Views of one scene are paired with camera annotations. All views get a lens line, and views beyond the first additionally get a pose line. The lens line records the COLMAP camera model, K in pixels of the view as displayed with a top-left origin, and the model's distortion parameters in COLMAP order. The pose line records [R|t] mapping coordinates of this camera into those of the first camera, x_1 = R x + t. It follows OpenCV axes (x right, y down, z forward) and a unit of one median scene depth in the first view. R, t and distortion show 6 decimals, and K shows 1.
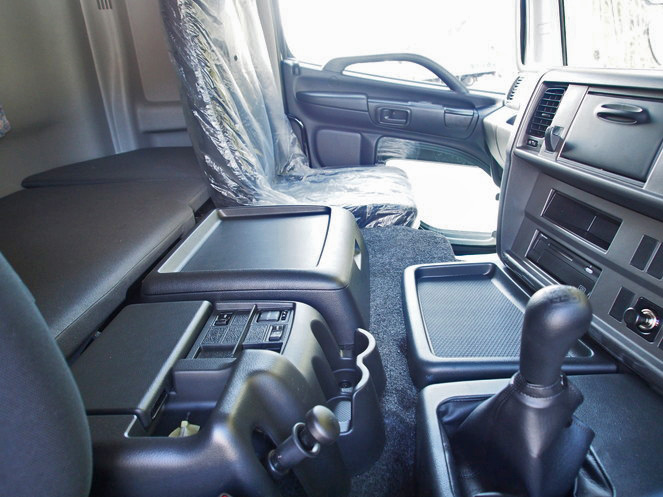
lens RADIAL K [[500.6, 0, 331.9], [0, 500.6, 248.5], [0, 0, 1]] dist [-0.038115, -0.000674]
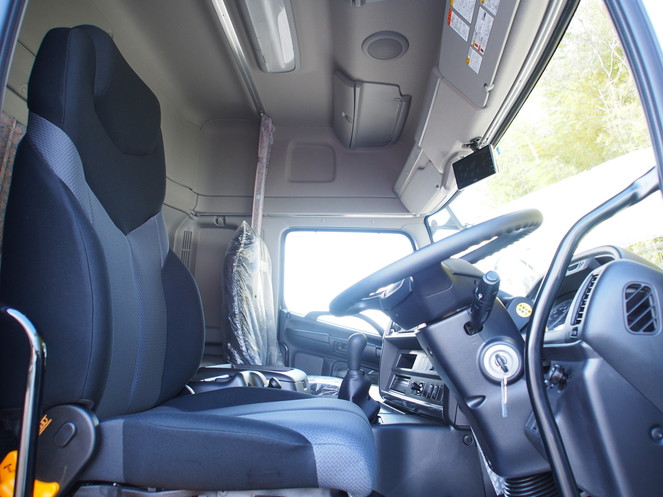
lens RADIAL K [[356.0, 0, 332.6], [0, 356.0, 247.9], [0, 0, 1]] dist [0.000975, 0.000045]
pose [[0.993283, 0.112669, 0.026358, 0.036738], [-0.080624, 0.837288, -0.540786, 0.164199], [-0.082999, 0.535028, 0.840747, -0.241624]]
